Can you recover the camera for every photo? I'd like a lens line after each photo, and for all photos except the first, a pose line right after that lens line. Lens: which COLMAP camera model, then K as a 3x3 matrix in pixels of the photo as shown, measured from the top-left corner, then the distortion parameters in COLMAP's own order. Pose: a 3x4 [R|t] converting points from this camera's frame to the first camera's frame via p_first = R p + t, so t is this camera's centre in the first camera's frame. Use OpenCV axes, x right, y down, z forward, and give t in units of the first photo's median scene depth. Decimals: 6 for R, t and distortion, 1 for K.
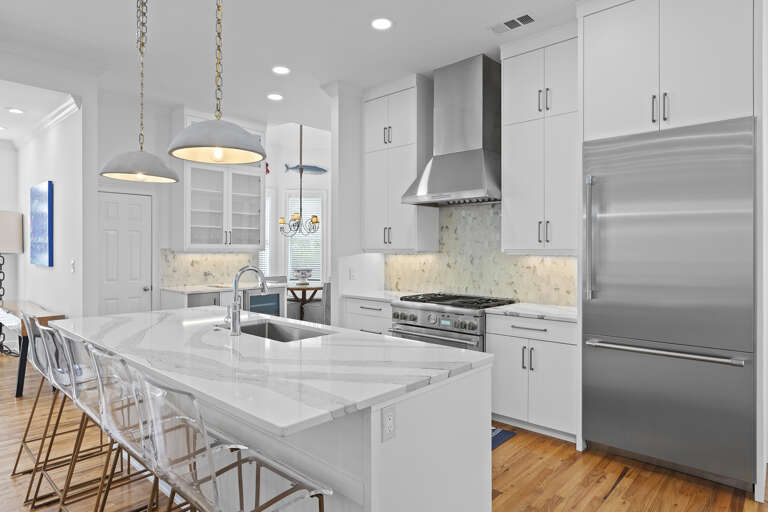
lens RADIAL K [[453.5, 0, 384.0], [0, 453.5, 256.0], [0, 0, 1]] dist [-0.000264, -0.000799]
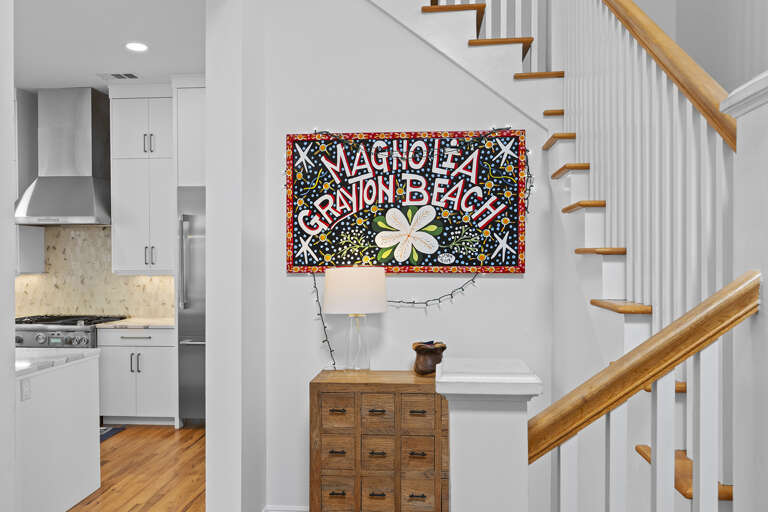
lens RADIAL K [[593.2, 0, 383.1], [0, 593.2, 264.4], [0, 0, 1]] dist [0.005291, 0.003414]
pose [[0.789140, -0.008359, 0.614157, -0.106721], [0.012525, 0.999918, -0.002484, -0.017199], [-0.614086, 0.009653, 0.789180, -0.541519]]
